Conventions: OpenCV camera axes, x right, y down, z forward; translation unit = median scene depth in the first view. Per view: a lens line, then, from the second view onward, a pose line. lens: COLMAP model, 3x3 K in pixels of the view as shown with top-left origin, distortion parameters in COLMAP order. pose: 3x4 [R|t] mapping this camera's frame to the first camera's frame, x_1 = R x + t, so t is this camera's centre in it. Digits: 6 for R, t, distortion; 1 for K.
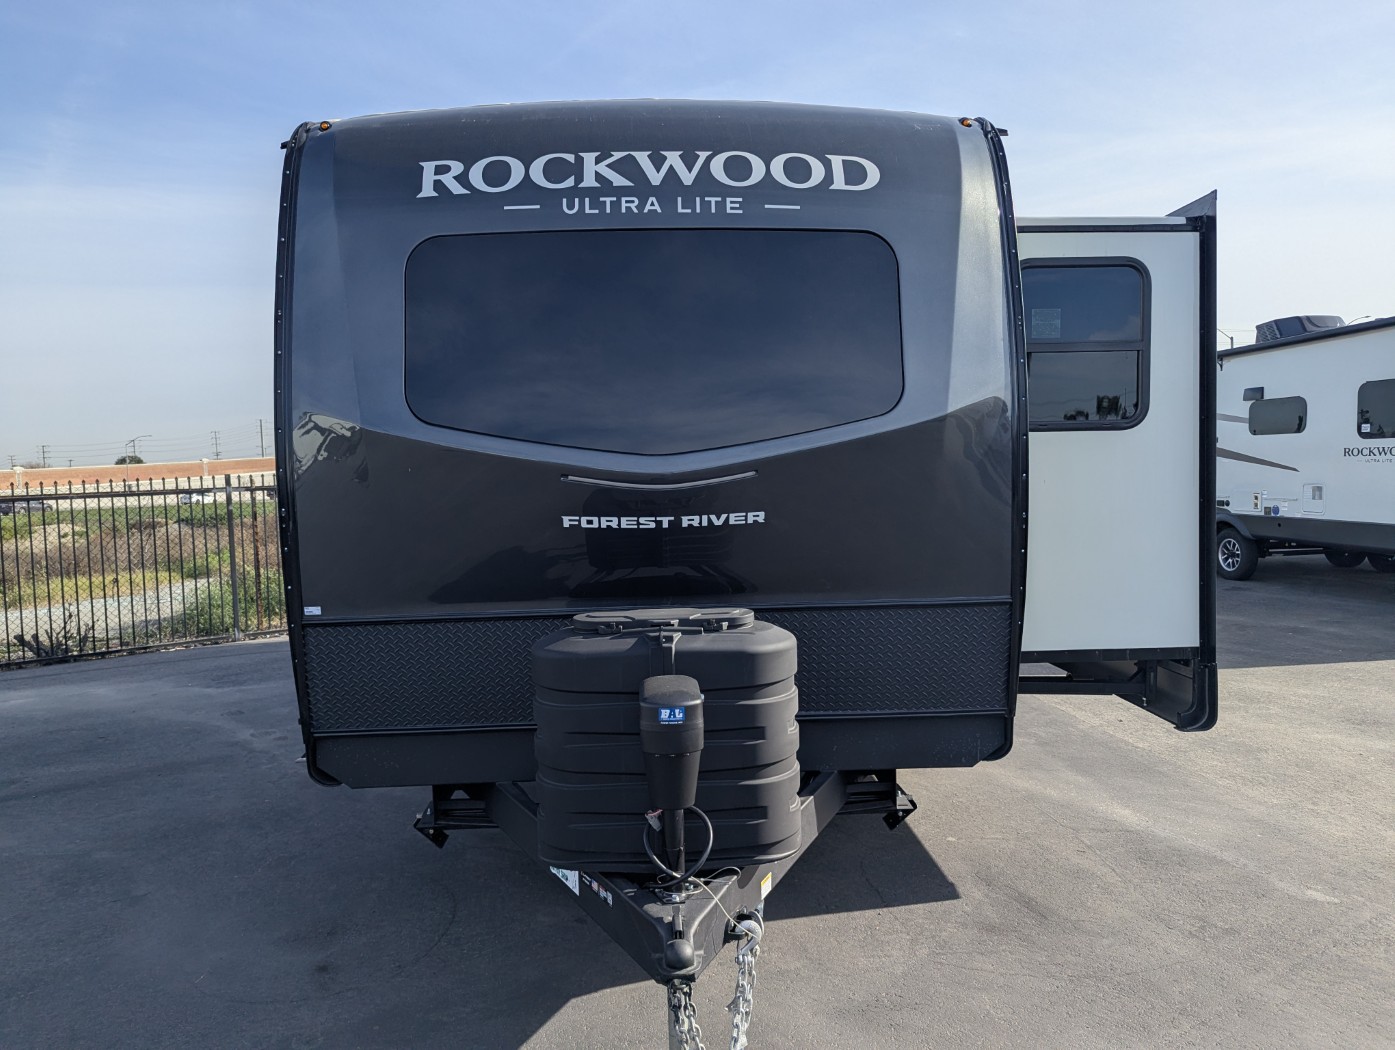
lens RADIAL K [[988.4, 0, 697.6], [0, 988.4, 542.7], [0, 0, 1]] dist [0.030283, -0.001488]
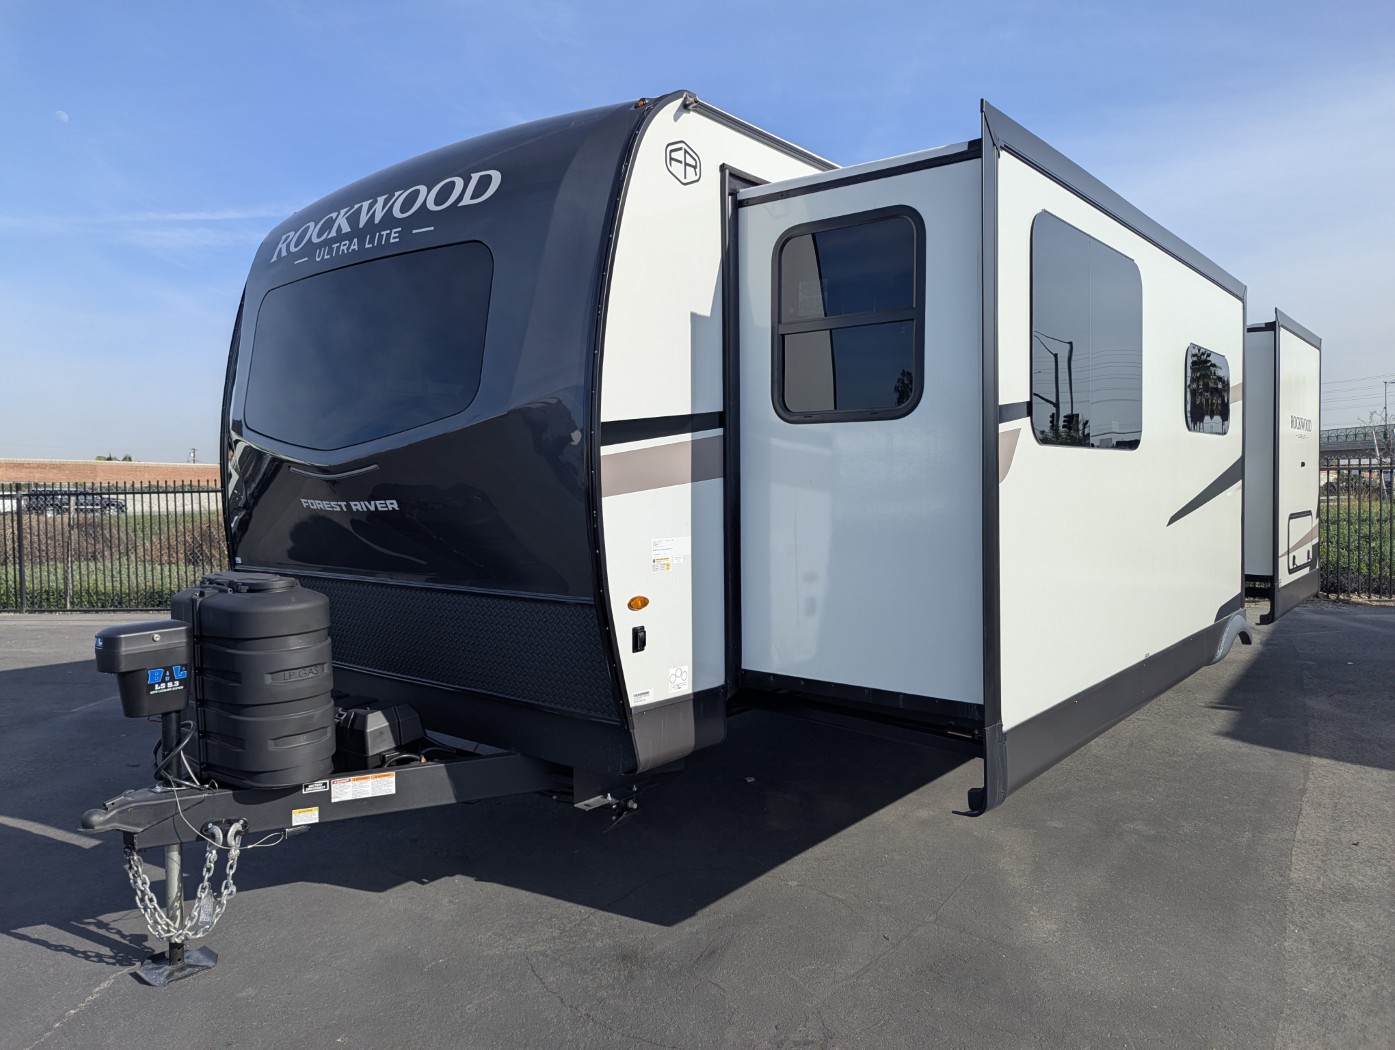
lens RADIAL K [[989.4, 0, 697.5], [0, 989.4, 525.0], [0, 0, 1]] dist [0.064724, -0.061217]
pose [[0.742723, 0.047601, -0.667905, 1.065941], [-0.058517, 0.998268, 0.006074, -0.029640], [0.667037, 0.034572, 0.744222, 0.370993]]
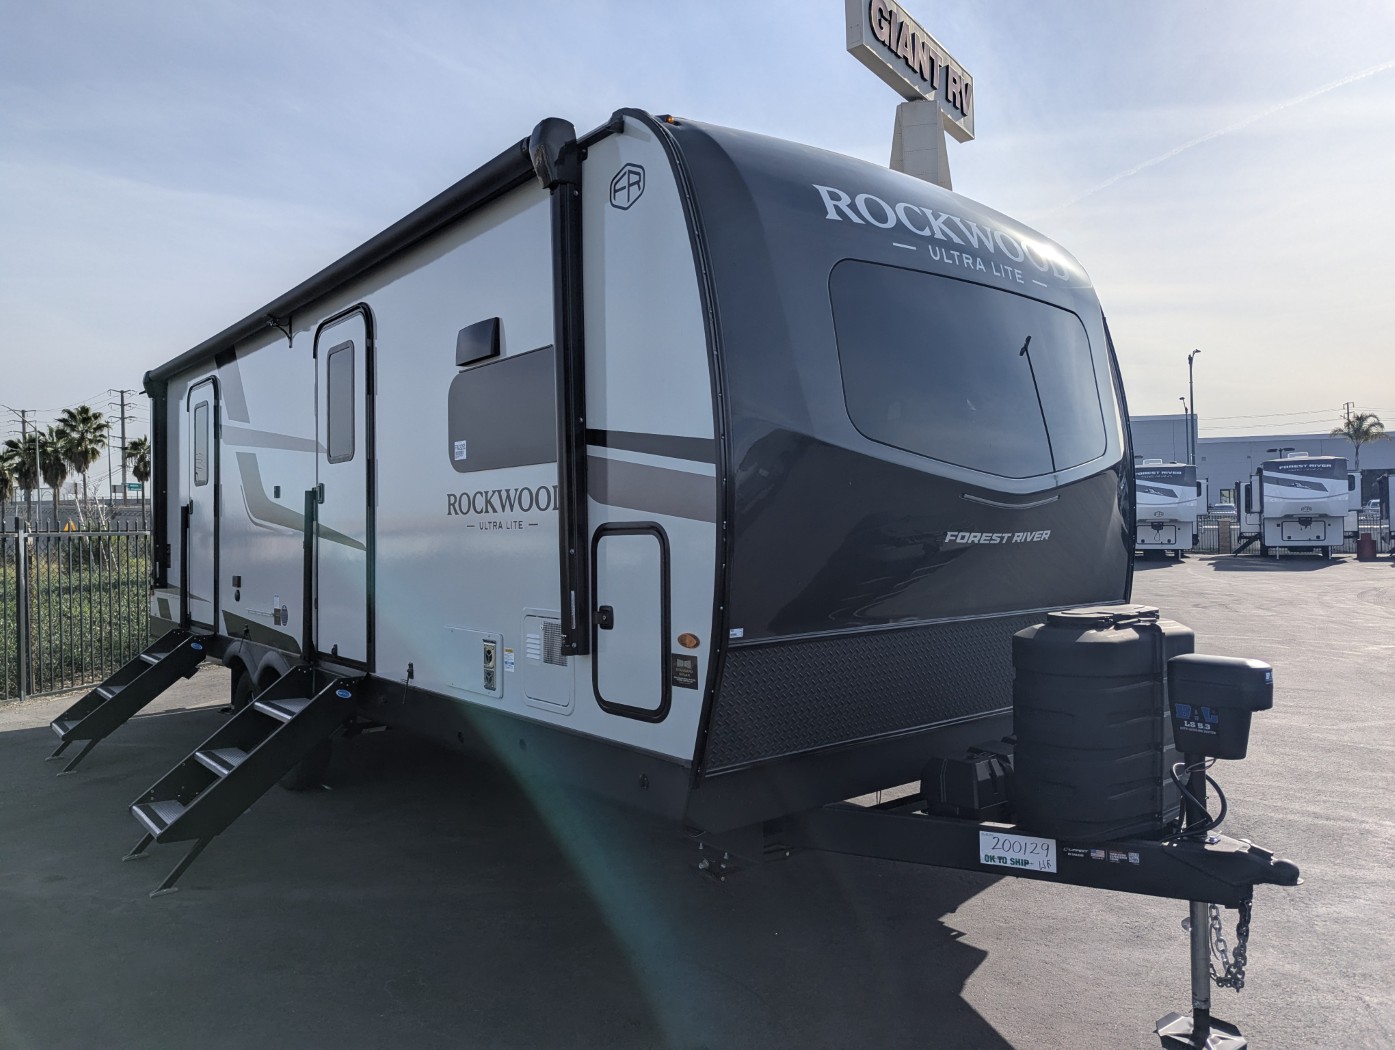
lens RADIAL K [[989.4, 0, 697.5], [0, 989.4, 525.0], [0, 0, 1]] dist [0.064724, -0.061217]
pose [[0.796258, 0.016908, 0.604720, -0.978046], [0.035160, 0.996626, -0.074162, 0.035733], [-0.603934, 0.080314, 0.792978, 0.292427]]
